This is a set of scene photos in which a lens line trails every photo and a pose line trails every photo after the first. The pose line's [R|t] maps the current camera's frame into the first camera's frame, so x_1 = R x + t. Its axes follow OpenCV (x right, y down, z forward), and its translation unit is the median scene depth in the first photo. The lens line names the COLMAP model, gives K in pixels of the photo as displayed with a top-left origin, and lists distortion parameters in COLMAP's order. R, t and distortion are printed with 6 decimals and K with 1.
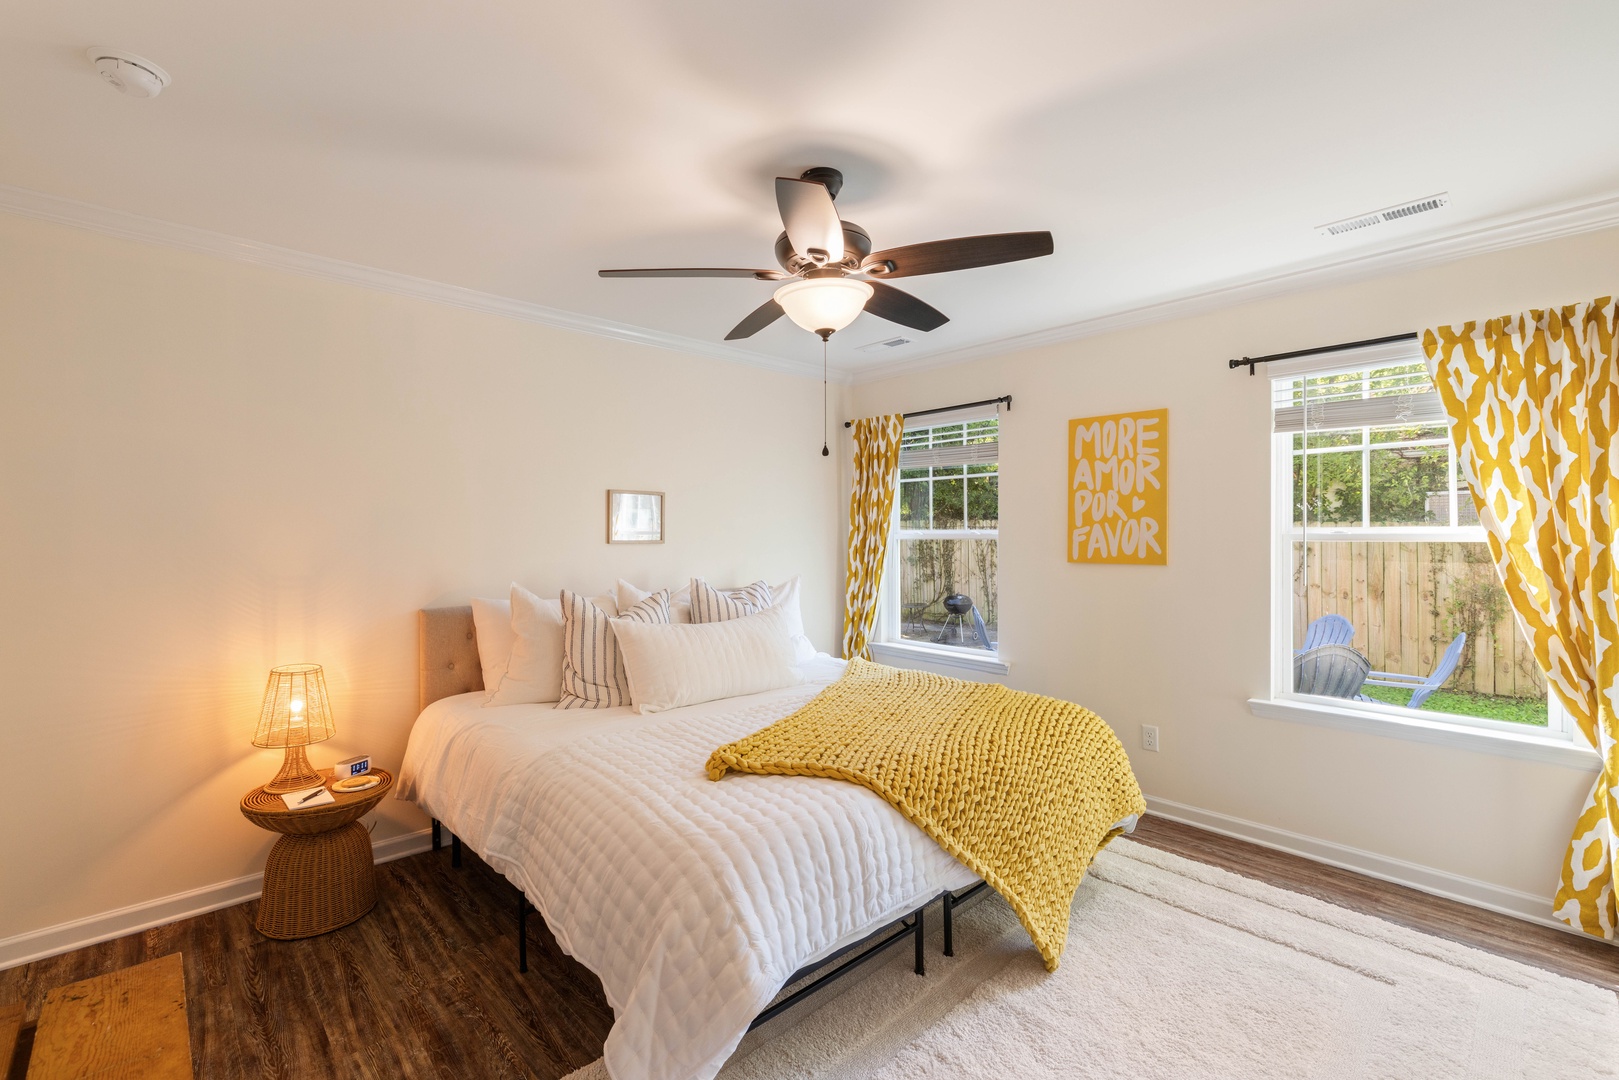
lens RADIAL K [[707.8, 0, 787.5], [0, 707.8, 535.2], [0, 0, 1]] dist [0.000107, 0.000837]
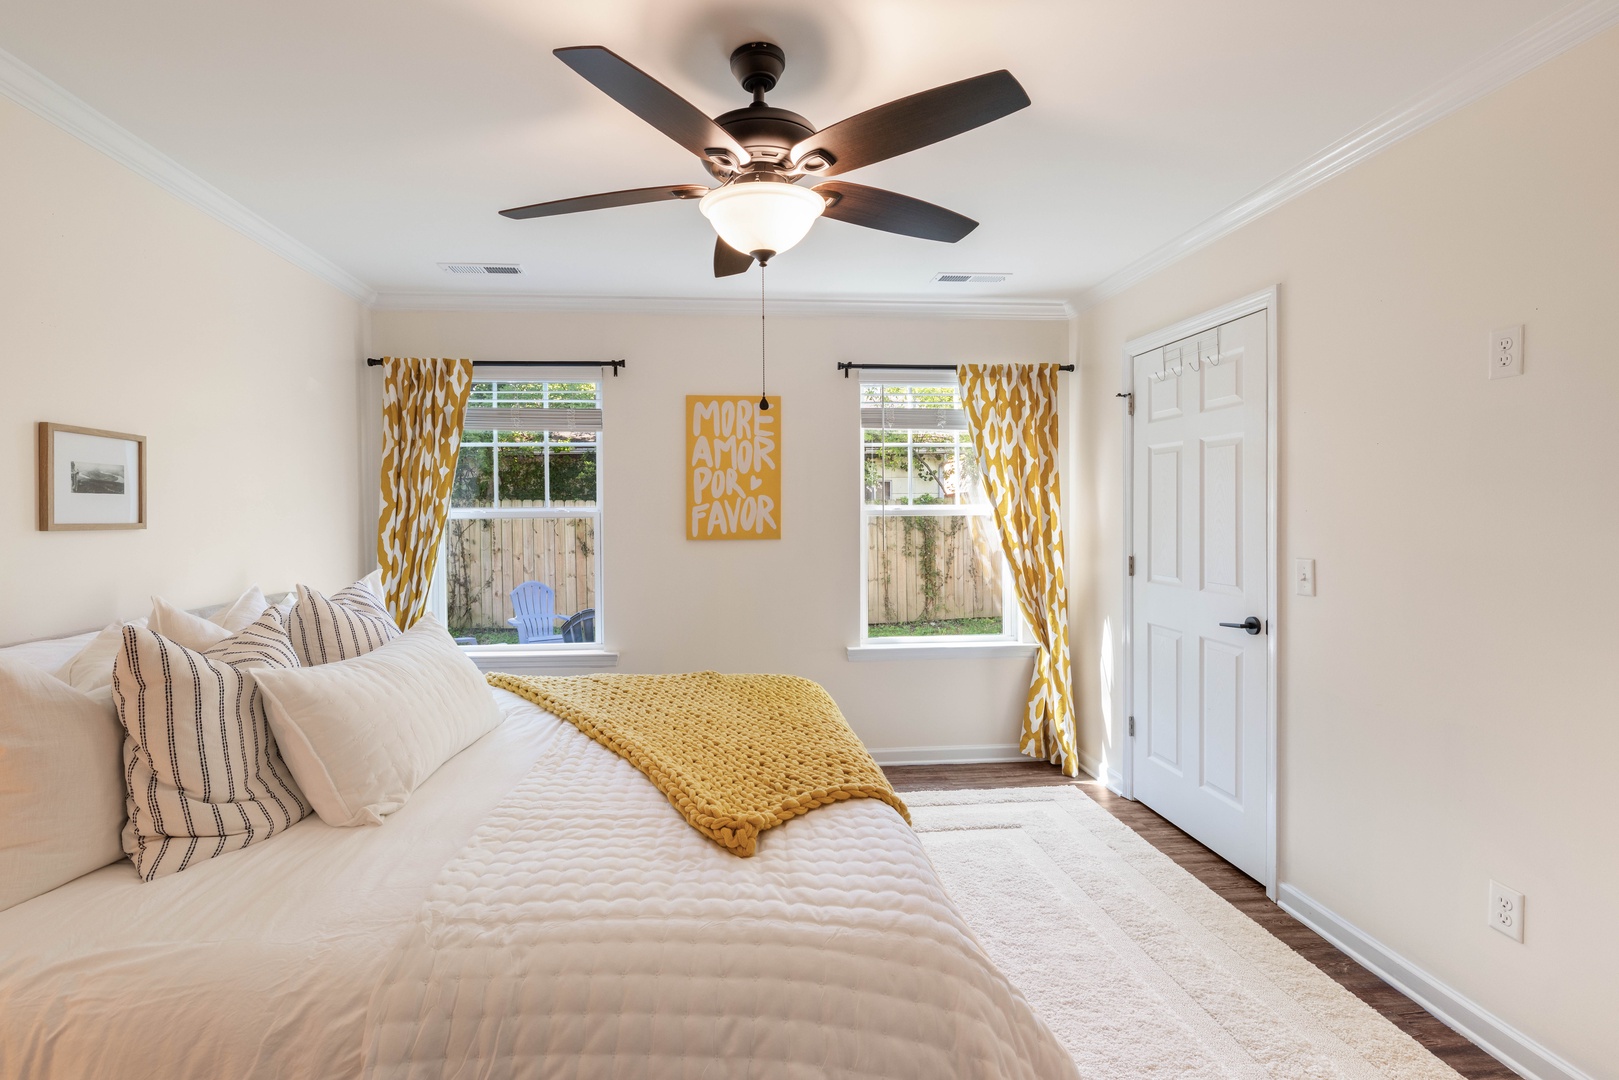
lens RADIAL K [[732.6, 0, 801.7], [0, 732.6, 520.1], [0, 0, 1]] dist [-0.011220, 0.010419]
pose [[0.610854, -0.008878, 0.791694, -0.377393], [0.006389, 0.999960, 0.006284, 0.006558], [-0.791718, 0.001220, 0.610886, 0.305331]]
